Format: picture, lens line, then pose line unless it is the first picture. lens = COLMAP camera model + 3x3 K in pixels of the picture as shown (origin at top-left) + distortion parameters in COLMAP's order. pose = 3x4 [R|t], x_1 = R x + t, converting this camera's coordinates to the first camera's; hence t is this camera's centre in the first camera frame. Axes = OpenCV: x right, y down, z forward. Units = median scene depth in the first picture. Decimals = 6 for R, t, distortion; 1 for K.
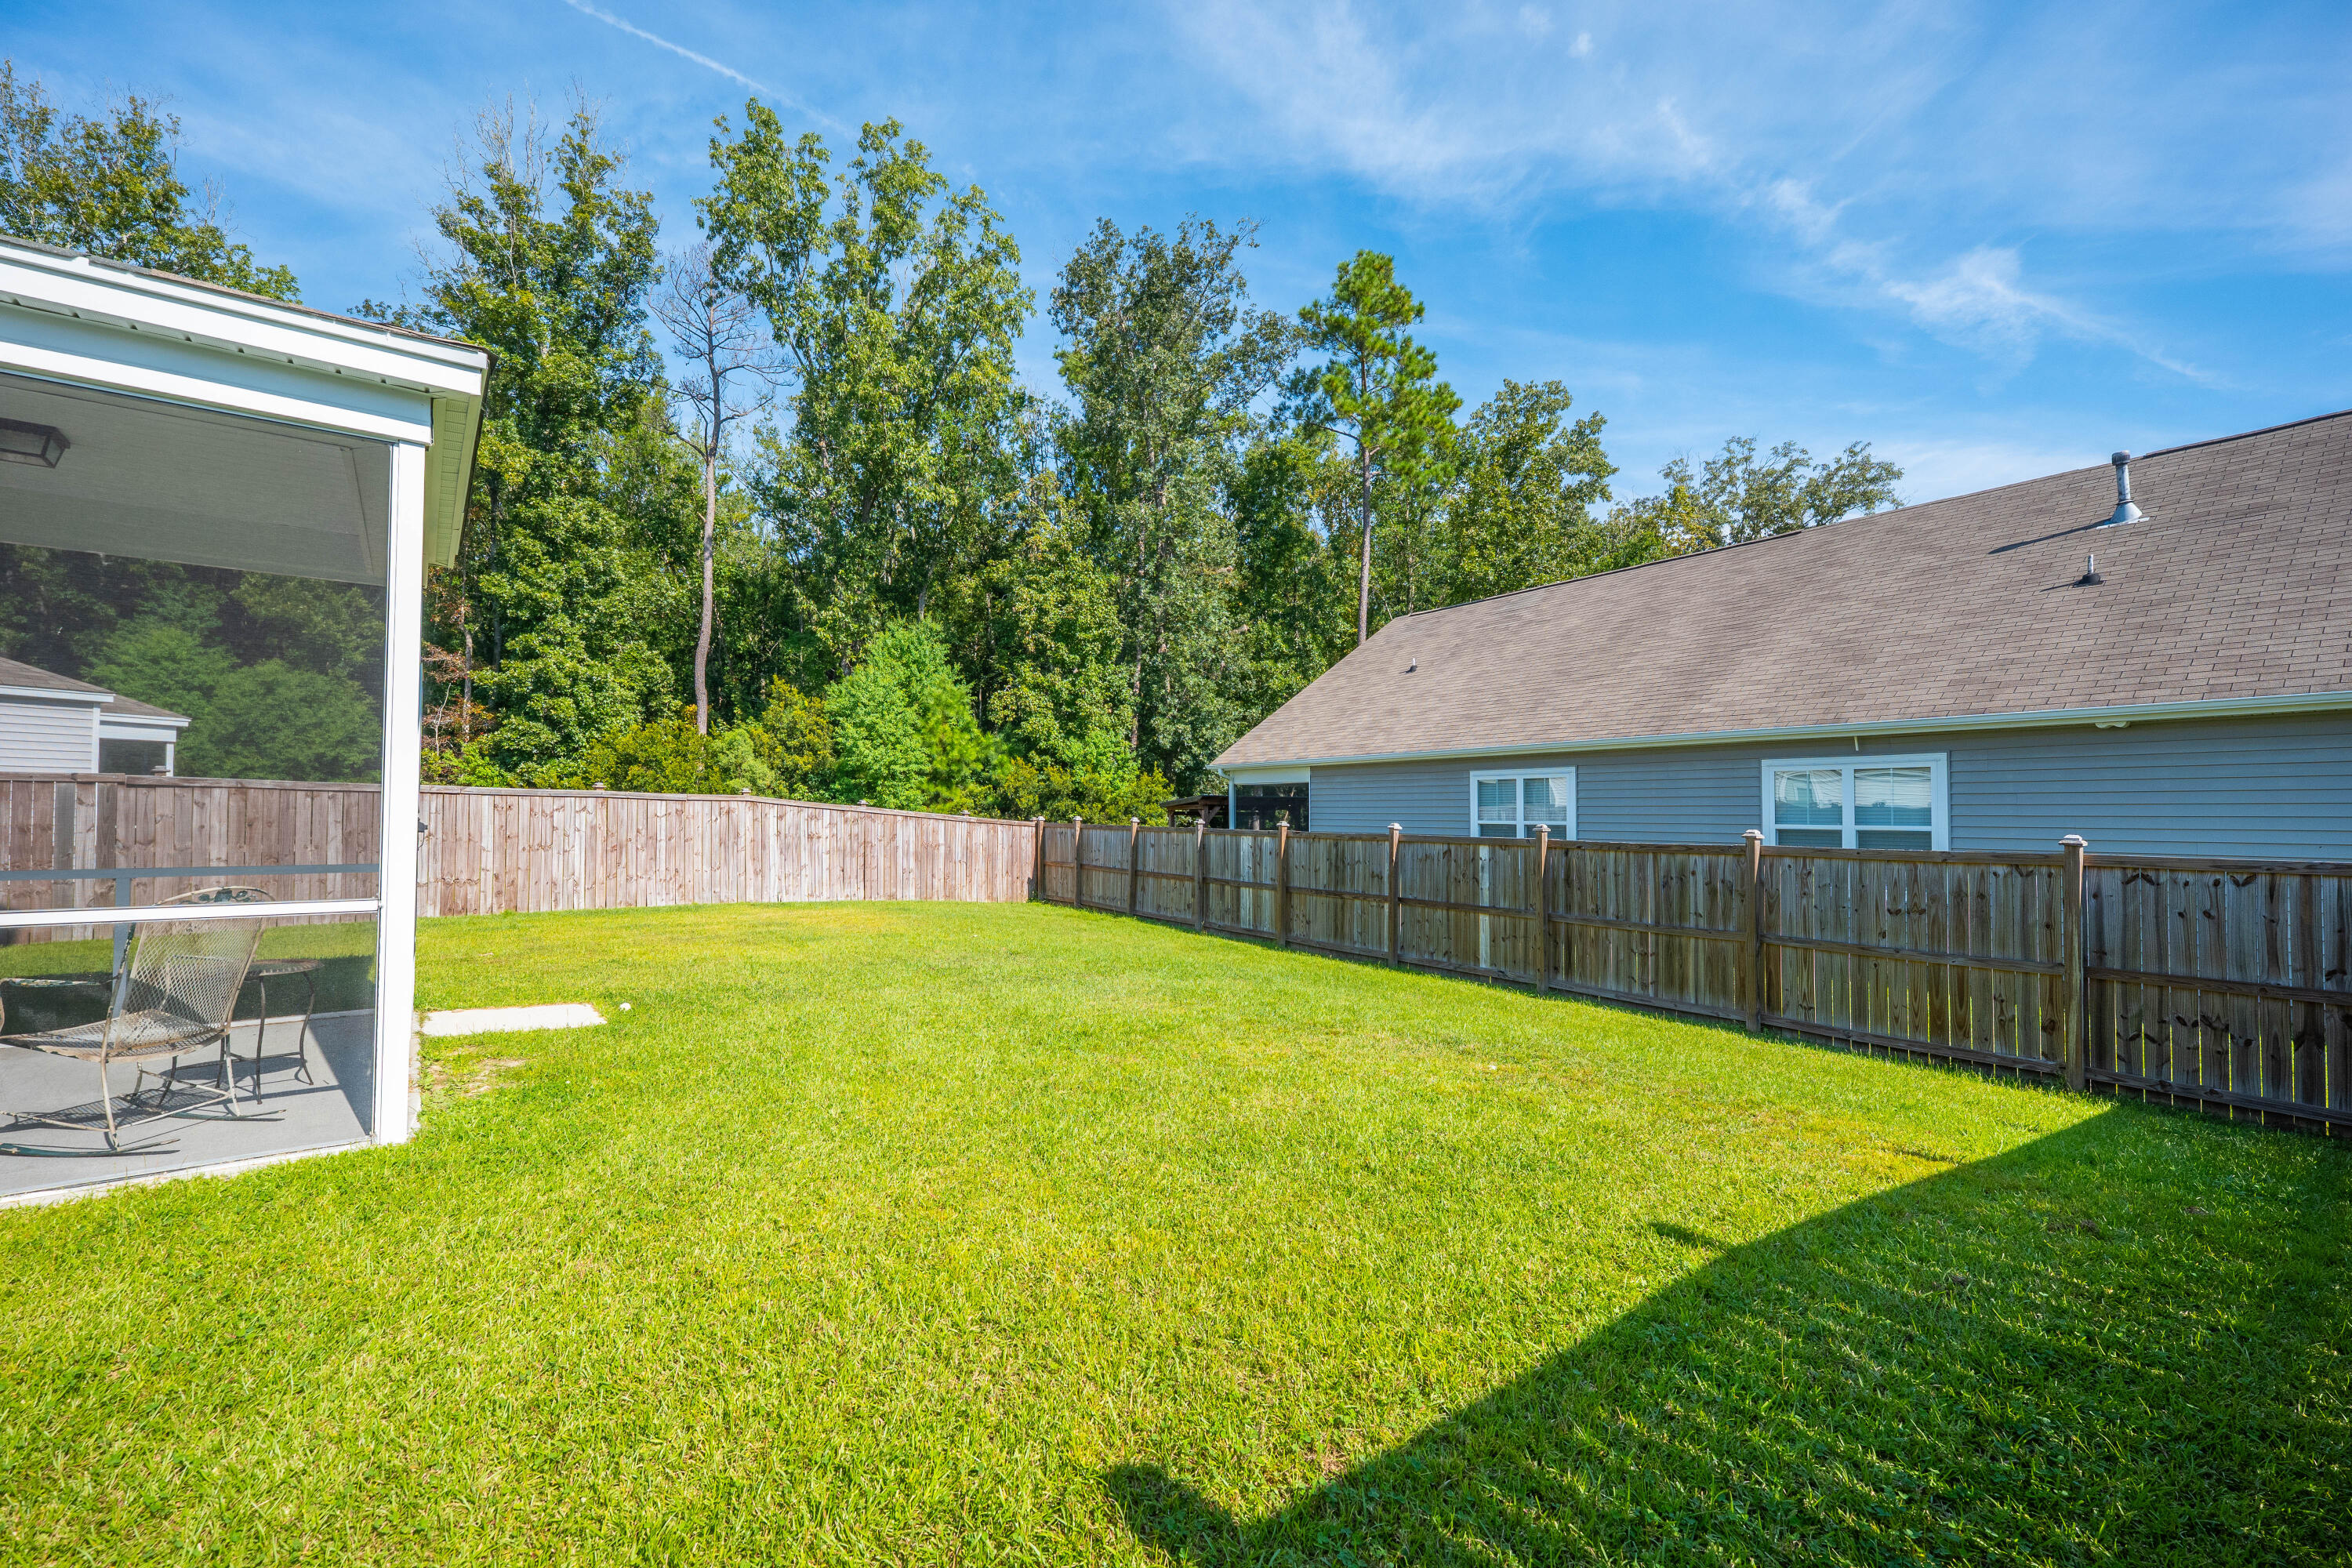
lens RADIAL K [[964.1, 0, 1172.6], [0, 964.1, 791.0], [0, 0, 1]] dist [-0.000177, 0.000061]
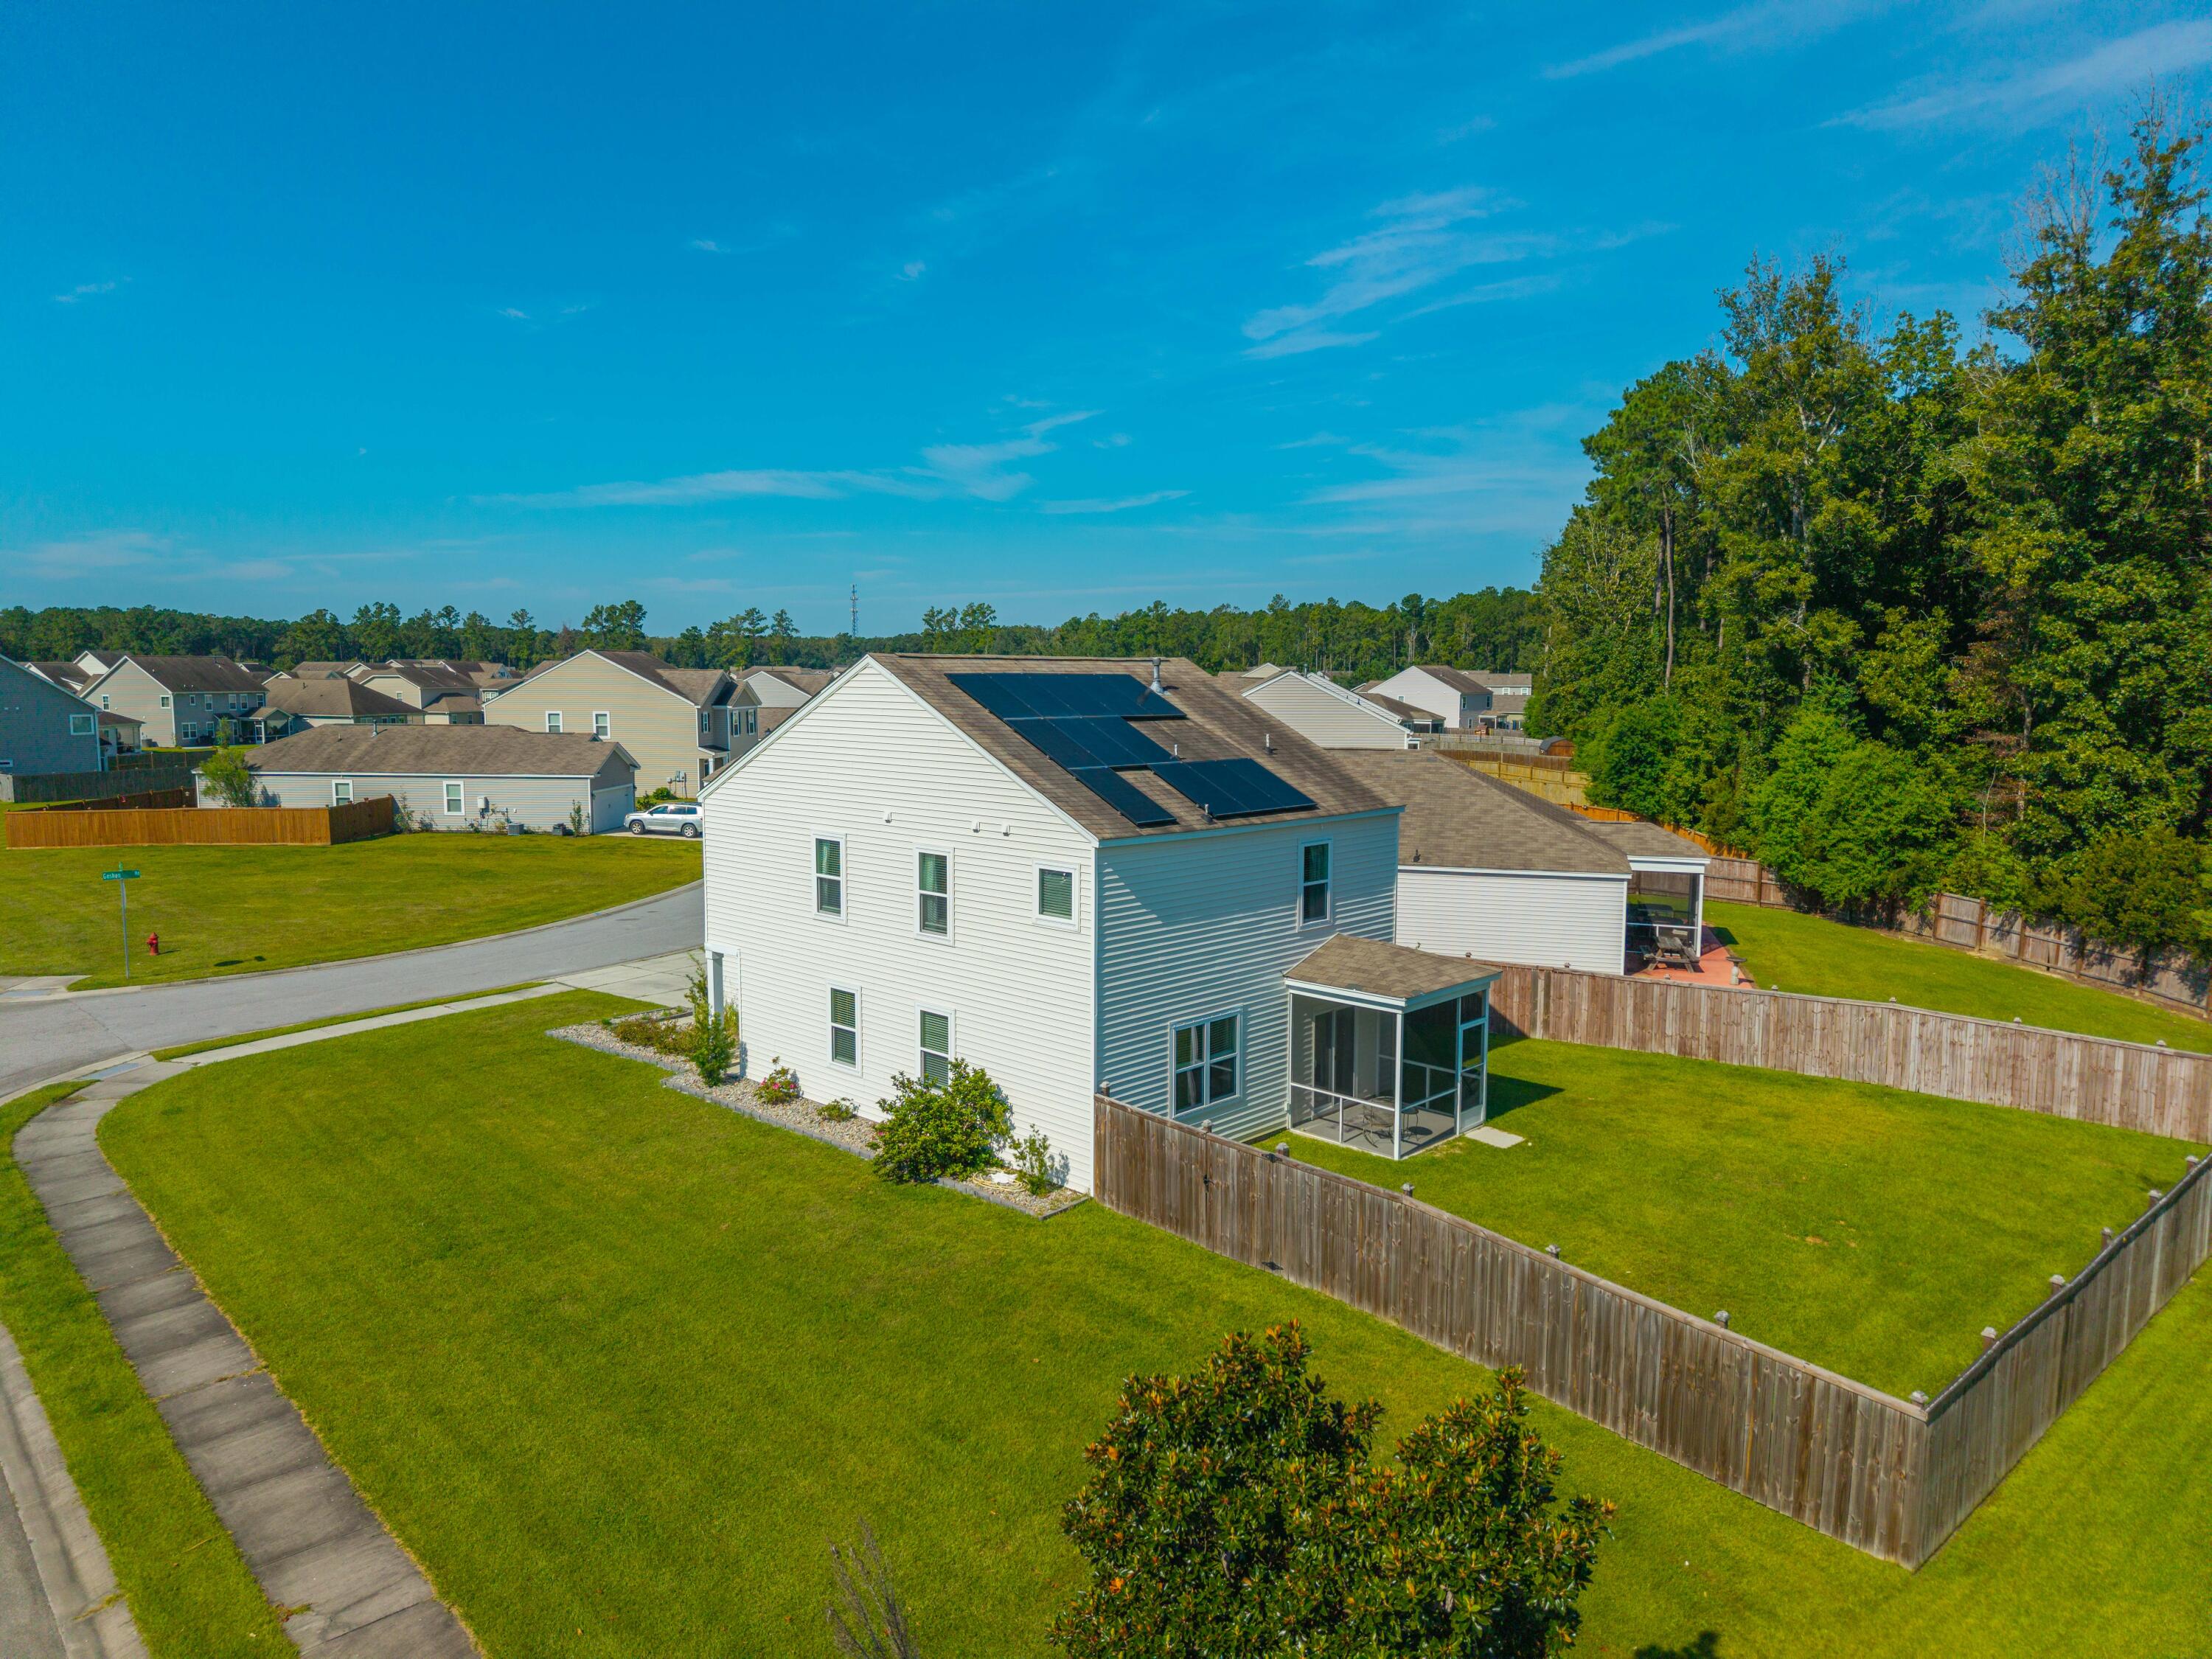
lens RADIAL K [[1475.7, 0, 1106.4], [0, 1475.7, 835.7], [0, 0, 1]] dist [0.041219, -0.052880]
pose [[0.143320, 0.107185, -0.983855, 1.275793], [0.020648, 0.993578, 0.111252, -0.439856], [0.989461, -0.036259, 0.140186, -0.295121]]
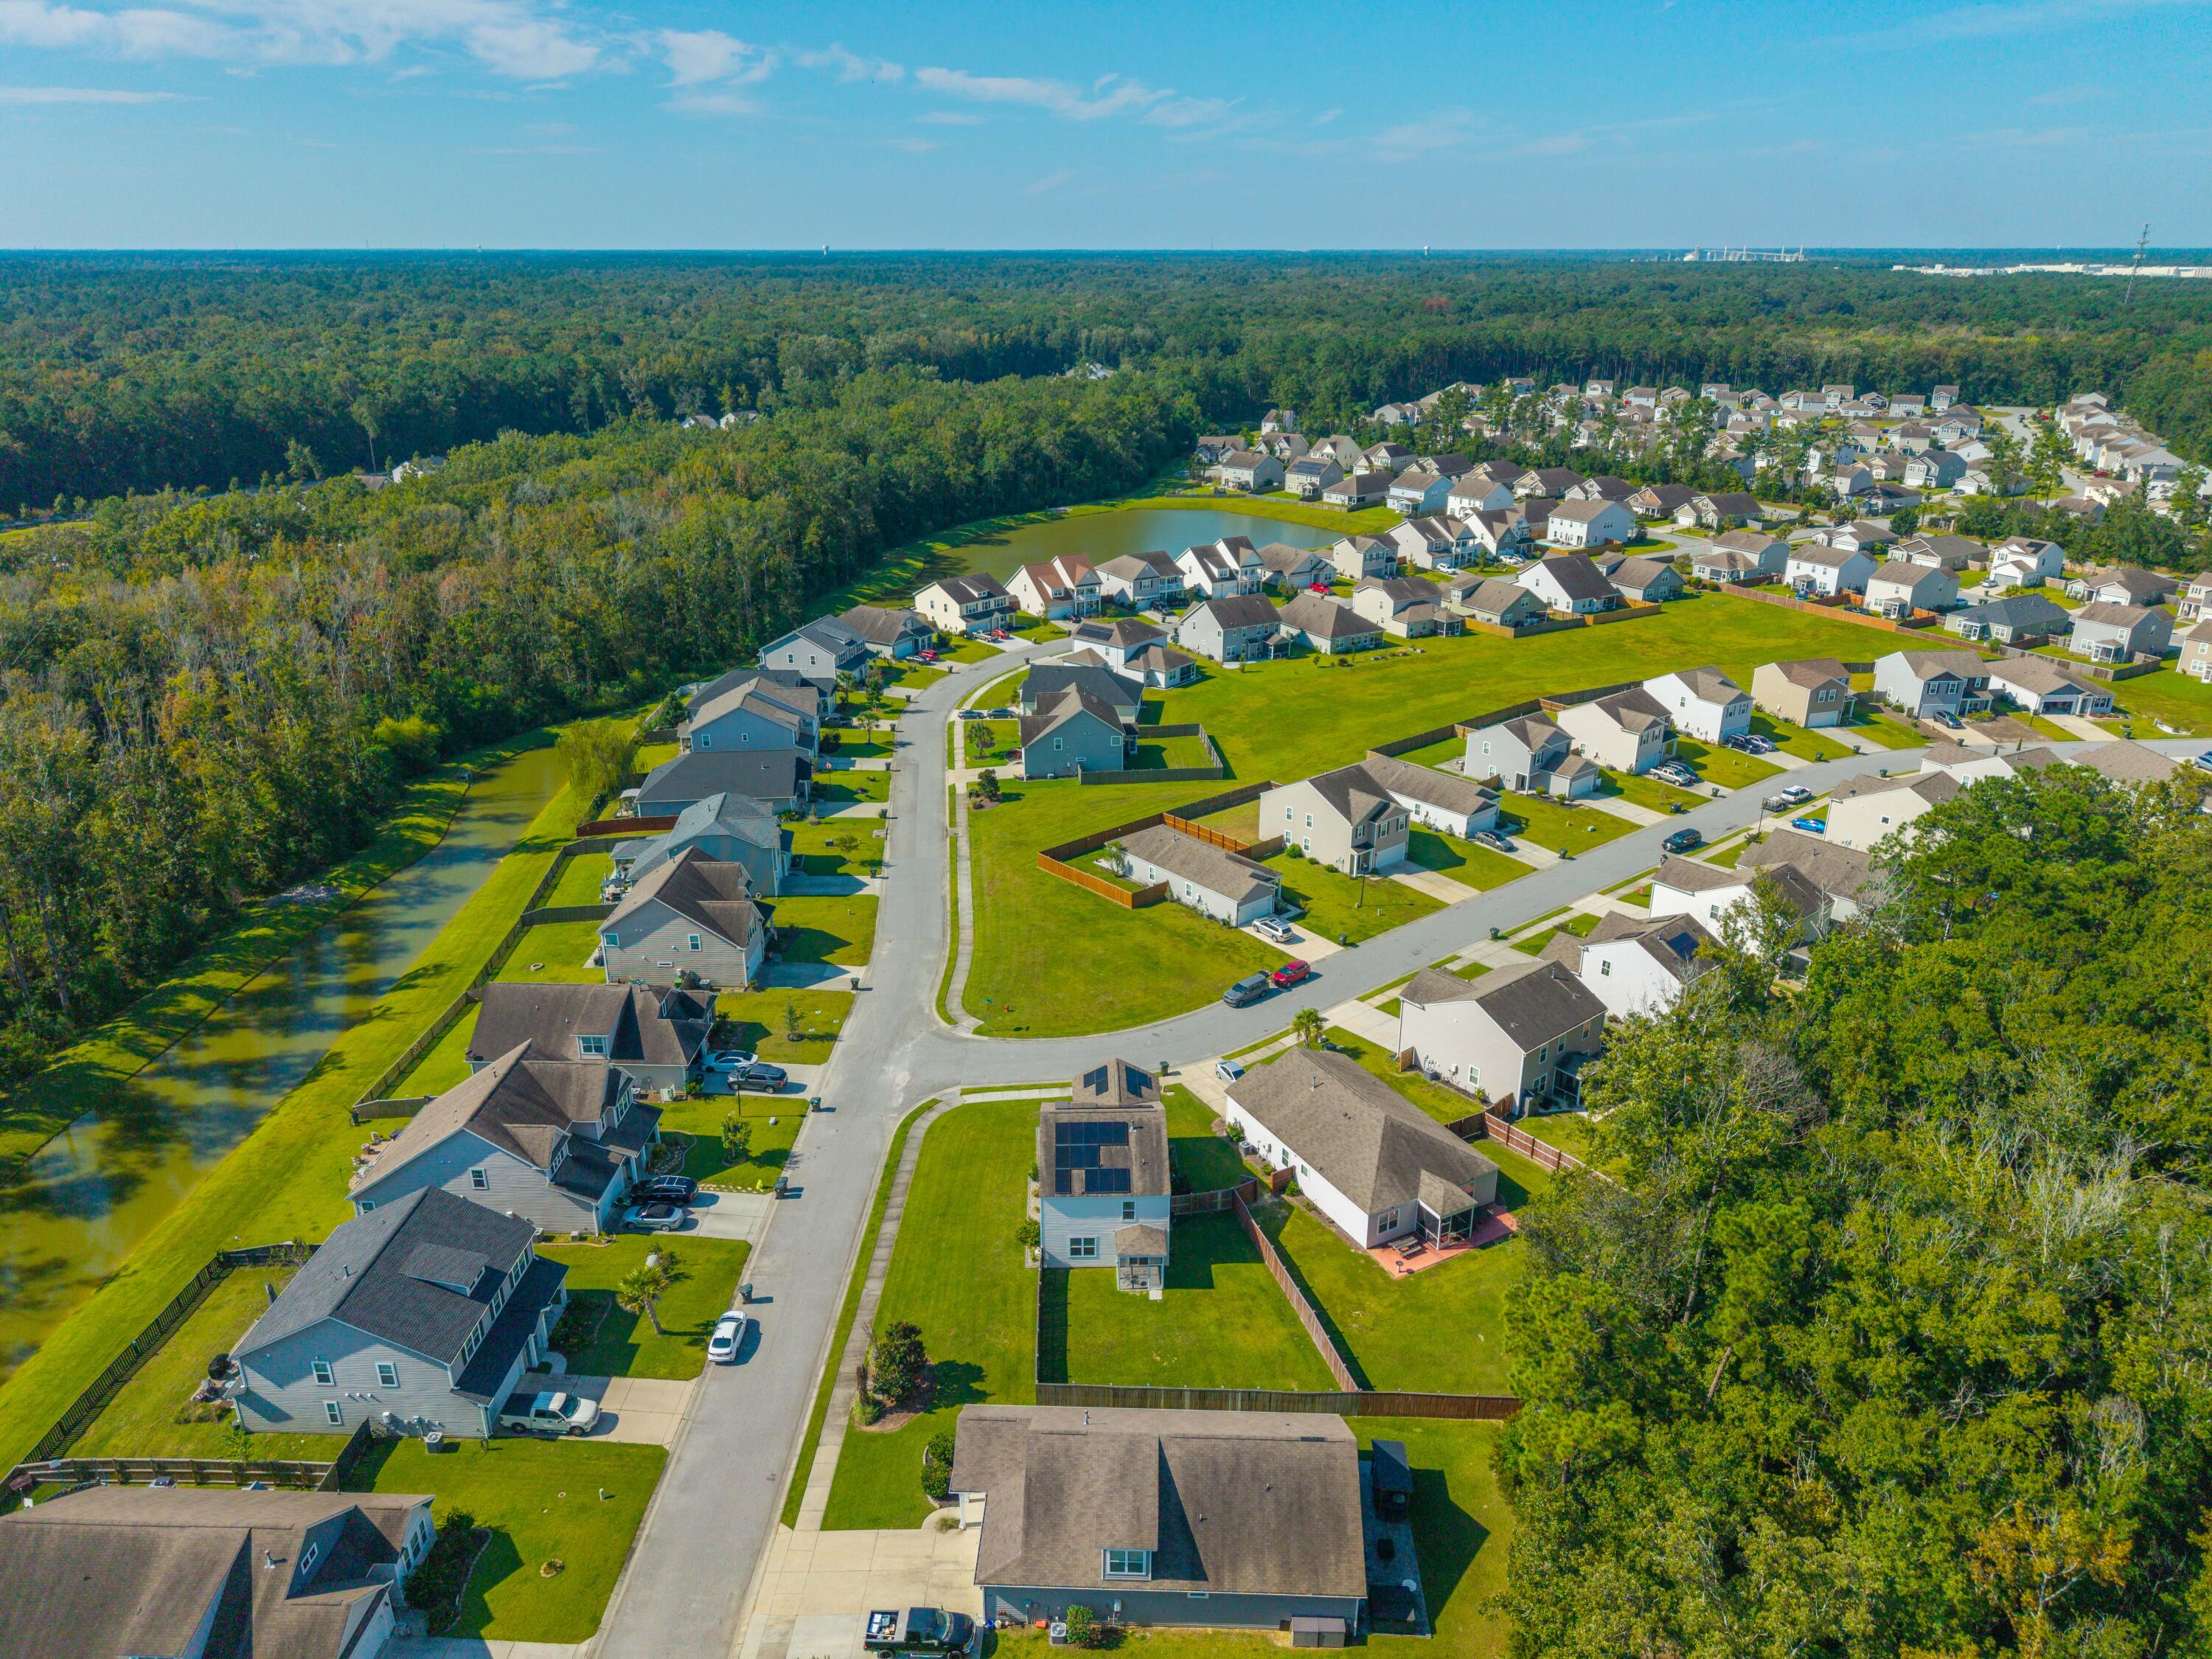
lens RADIAL K [[1475.7, 0, 1106.4], [0, 1475.7, 835.7], [0, 0, 1]] dist [0.041219, -0.052880]
pose [[-0.595758, 0.291833, -0.748268, 3.781885], [0.016486, 0.935898, 0.351884, -3.726595], [0.802994, 0.197302, -0.562381, 3.162184]]
